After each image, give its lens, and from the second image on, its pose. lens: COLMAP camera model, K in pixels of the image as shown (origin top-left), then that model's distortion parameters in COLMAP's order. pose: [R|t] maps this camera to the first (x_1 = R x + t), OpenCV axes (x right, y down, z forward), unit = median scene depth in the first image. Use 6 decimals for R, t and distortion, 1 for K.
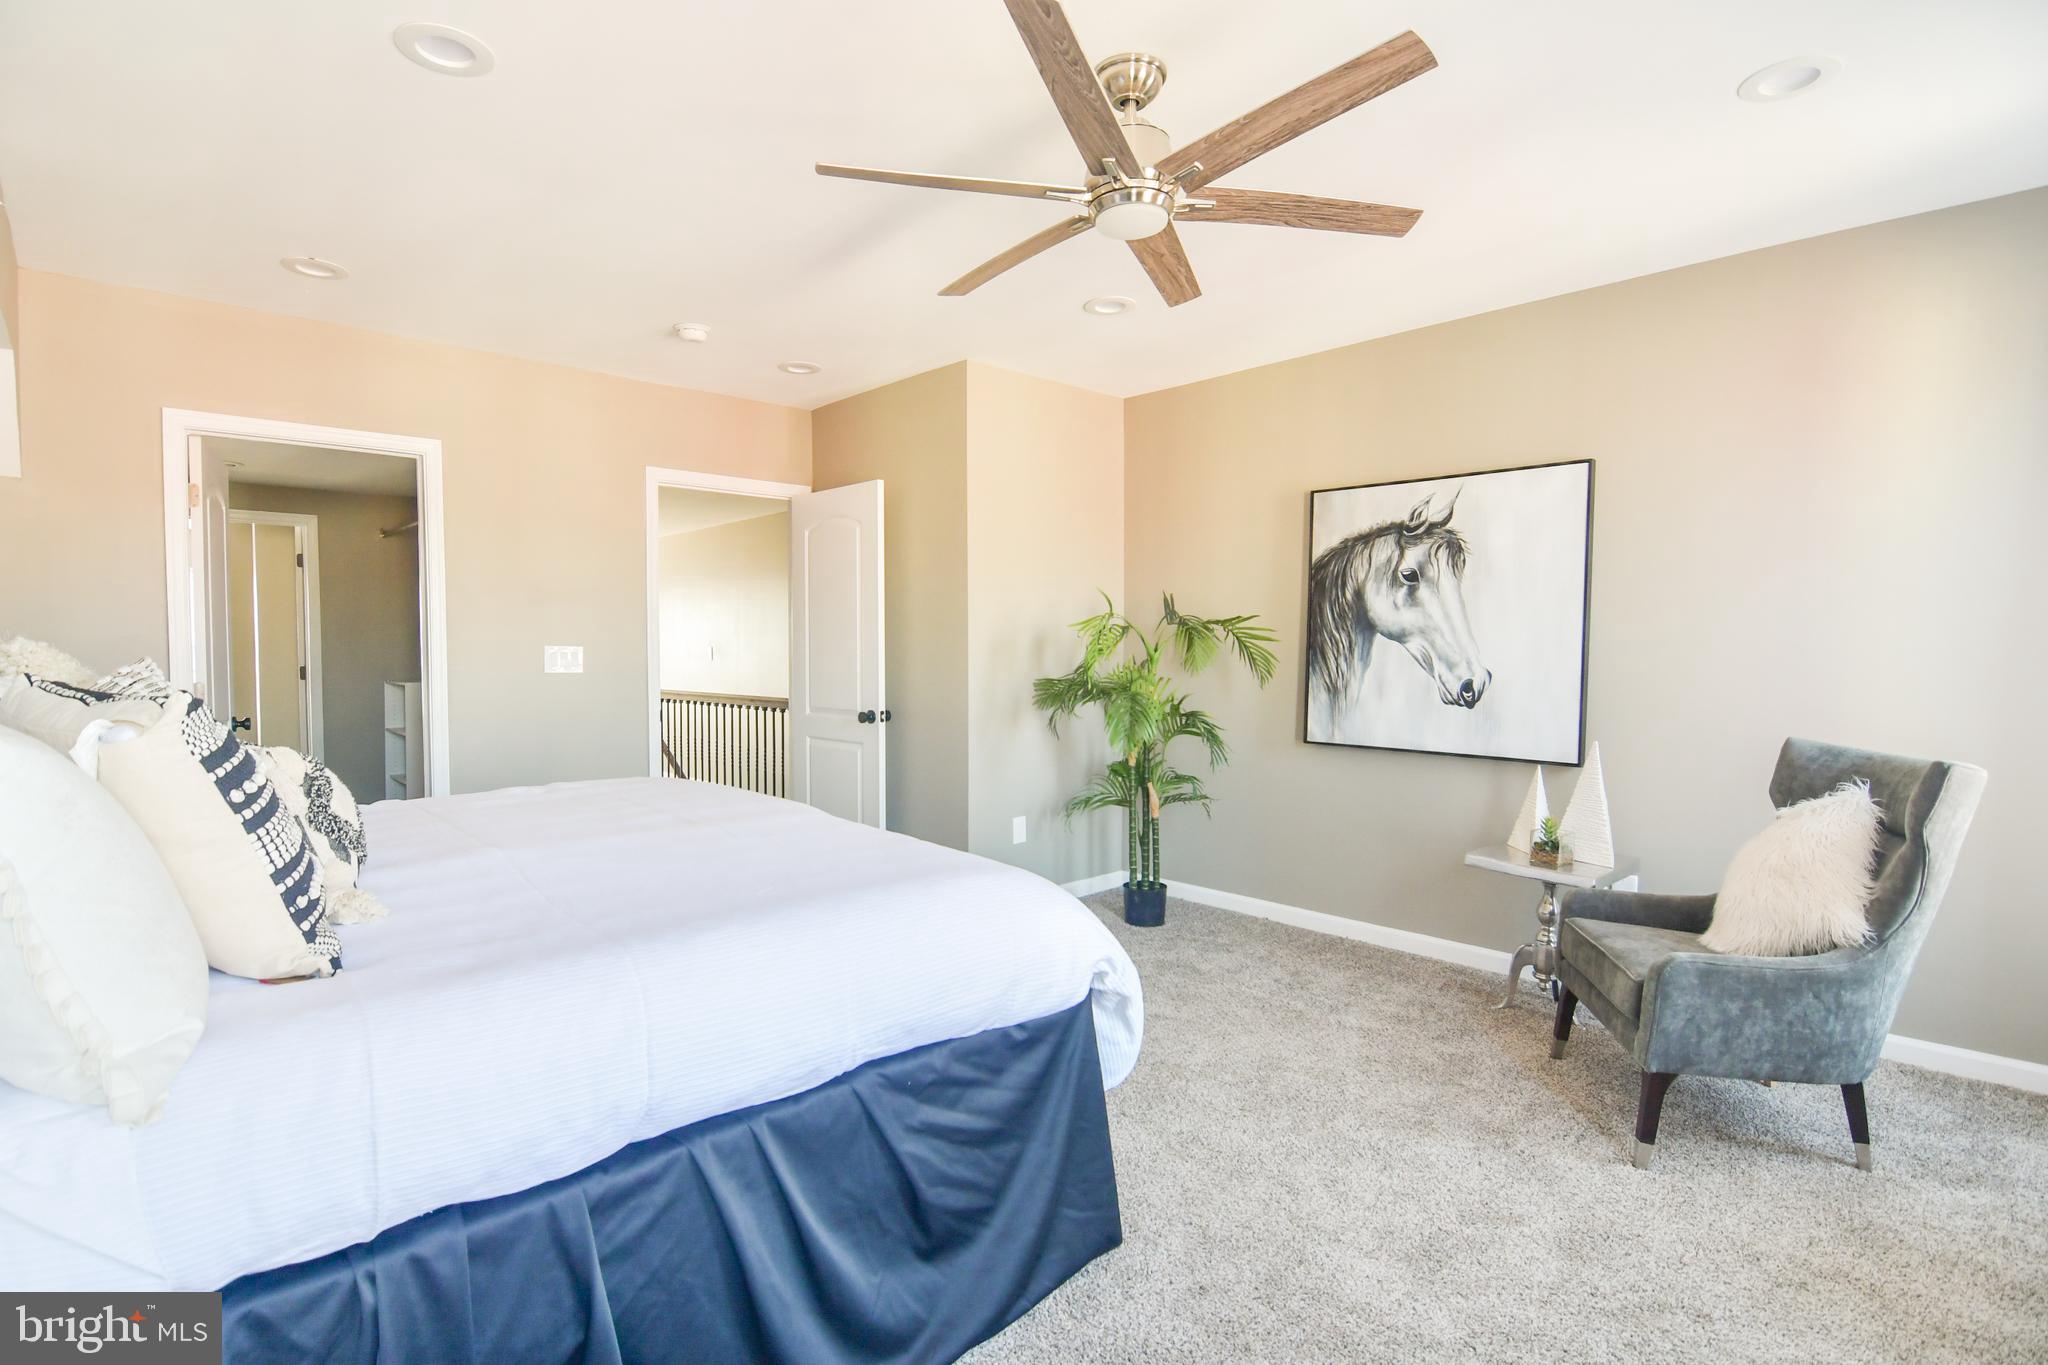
lens RADIAL K [[982.4, 0, 1023.1], [0, 982.4, 680.1], [0, 0, 1]] dist [-0.011056, -0.008804]
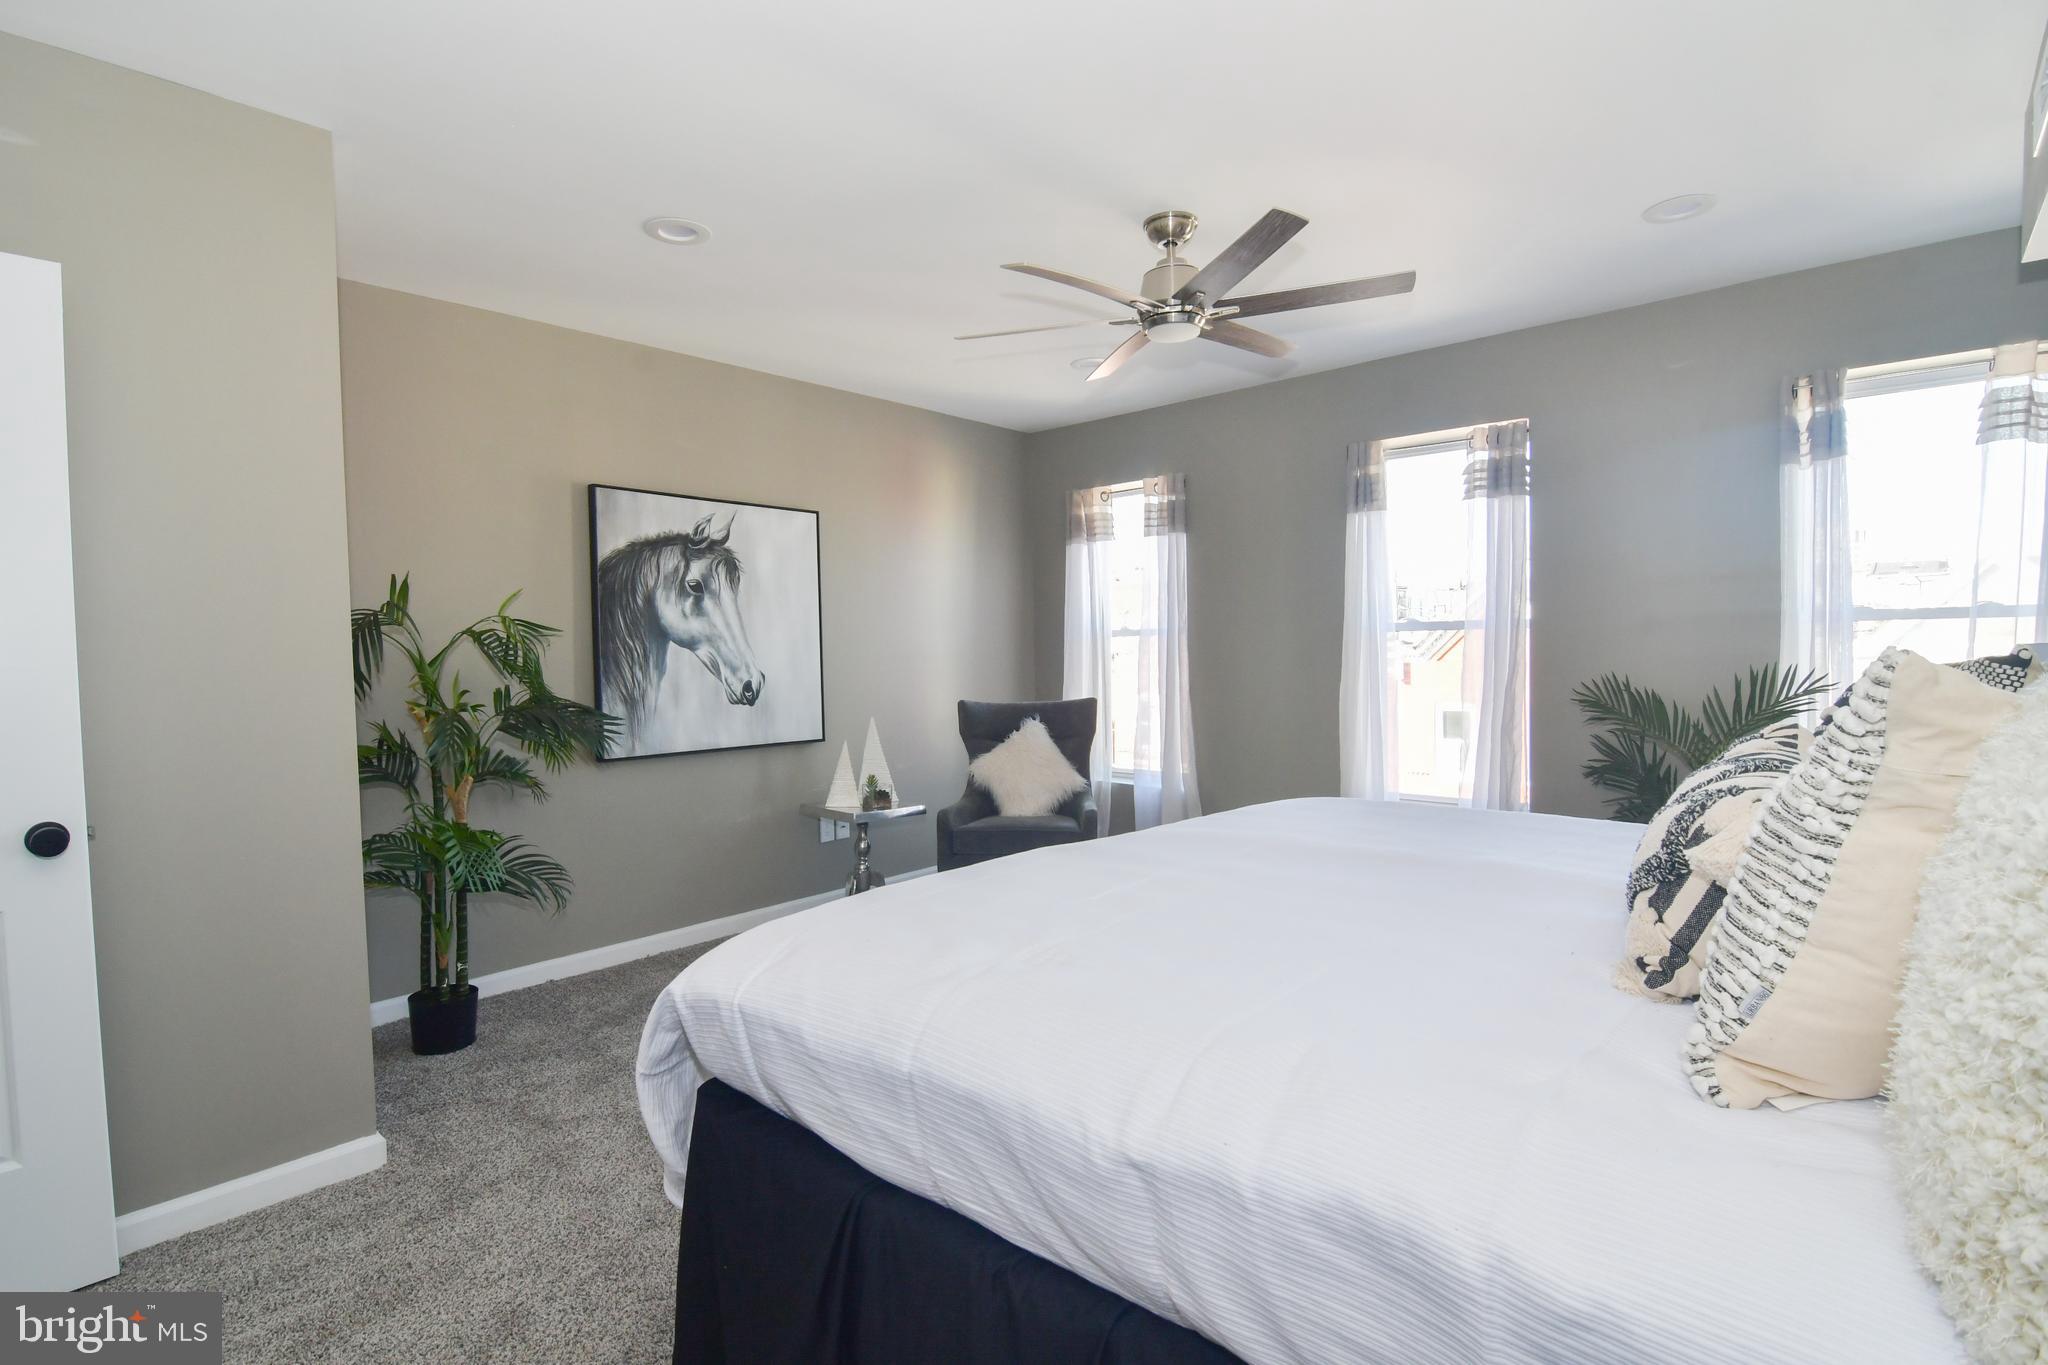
lens RADIAL K [[982.4, 0, 1023.6], [0, 982.4, 680.3], [0, 0, 1]] dist [-0.011056, -0.008804]
pose [[-0.091452, -0.033526, 0.995245, -0.695277], [0.052108, 0.997903, 0.038404, -0.027513], [-0.994445, 0.055373, -0.089514, 0.744968]]
